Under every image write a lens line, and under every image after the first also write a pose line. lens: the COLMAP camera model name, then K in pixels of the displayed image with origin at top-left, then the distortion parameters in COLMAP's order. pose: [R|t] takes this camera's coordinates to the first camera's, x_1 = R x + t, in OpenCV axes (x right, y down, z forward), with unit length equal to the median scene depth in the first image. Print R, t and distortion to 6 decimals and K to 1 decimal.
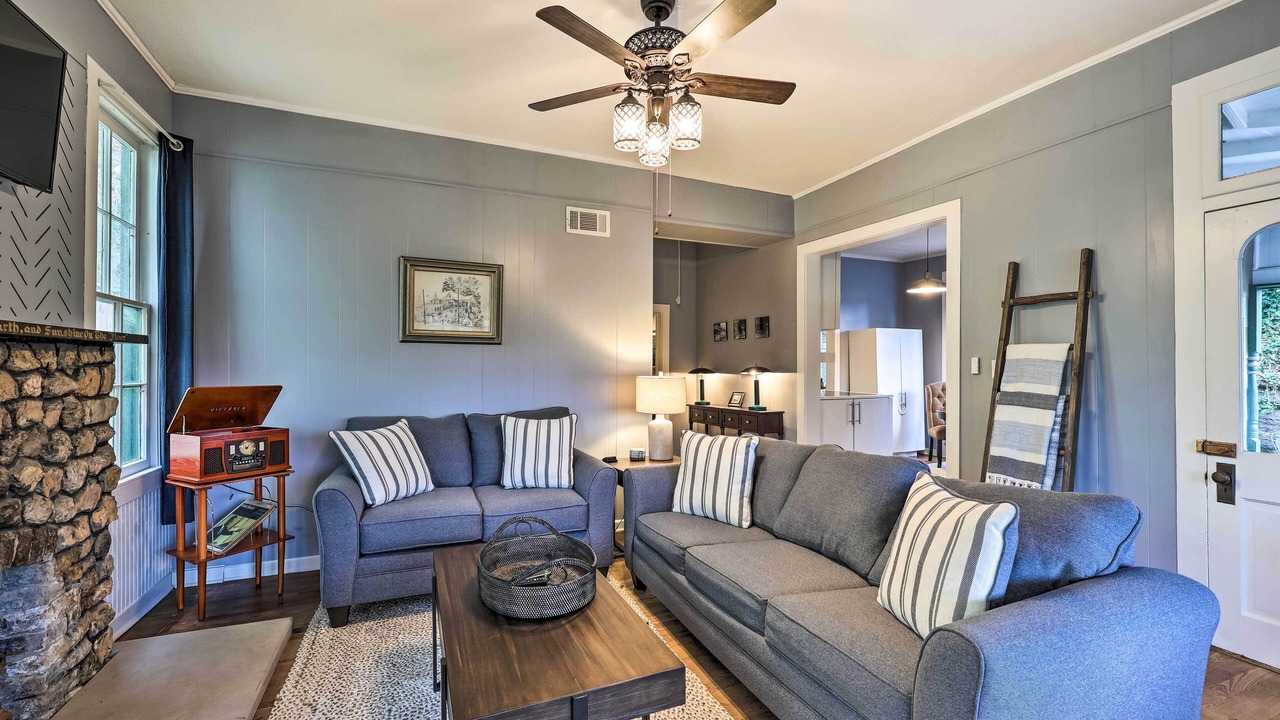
lens RADIAL K [[520.3, 0, 641.0], [0, 520.3, 364.6], [0, 0, 1]] dist [0.000436, -0.000428]
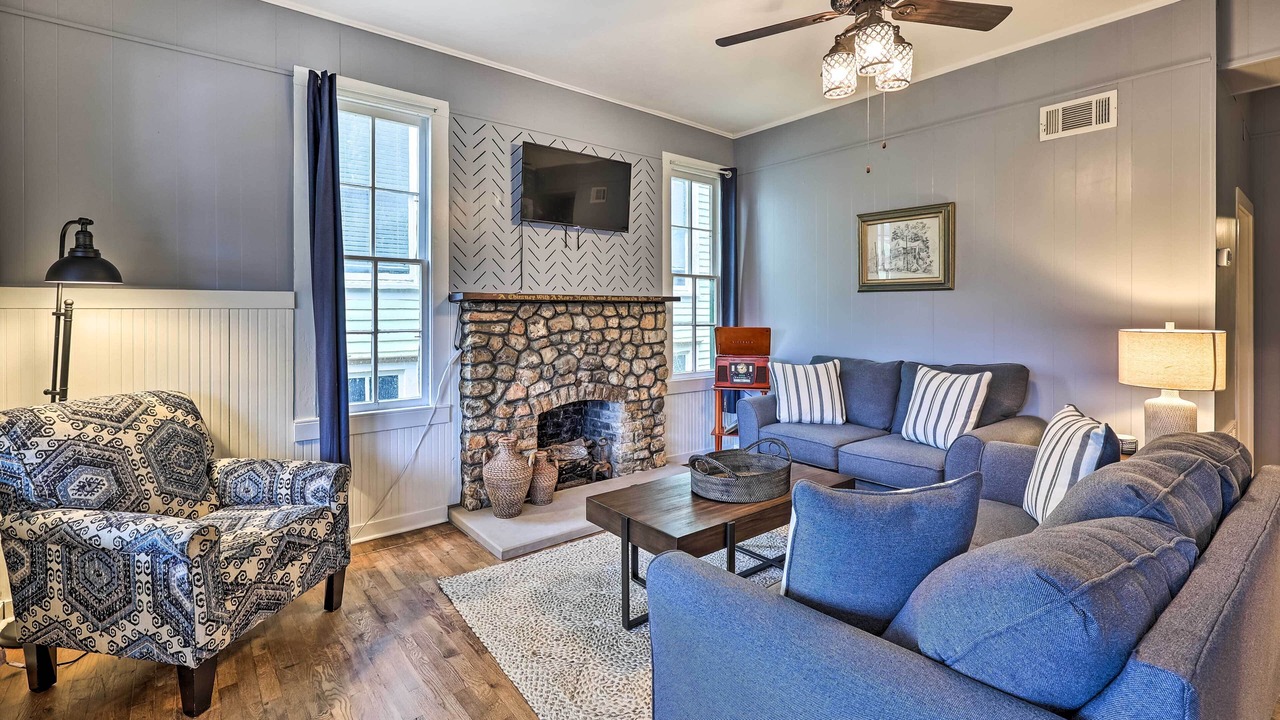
lens RADIAL K [[575.5, 0, 627.7], [0, 575.5, 314.4], [0, 0, 1]] dist [0.002829, -0.000049]
pose [[0.257169, 0.000546, -0.966366, 0.777248], [0.003686, 0.999992, 0.001546, 0.001079], [0.966359, -0.003960, 0.257165, 0.265722]]
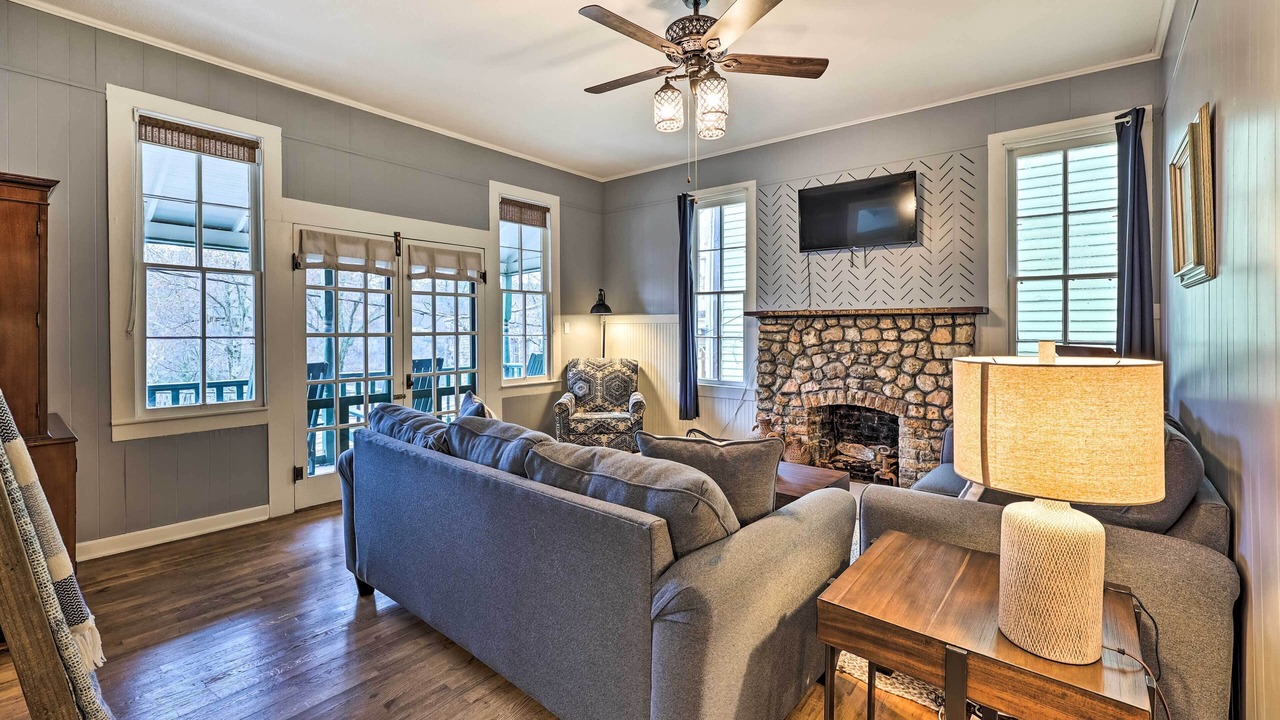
lens RADIAL K [[559.7, 0, 637.8], [0, 559.7, 327.3], [0, 0, 1]] dist [0.001110, 0.000227]
pose [[-0.898728, -0.003183, -0.438496, 0.558919], [-0.003030, 0.999995, -0.001048, 0.007581], [0.438497, 0.000387, -0.898733, 1.703059]]
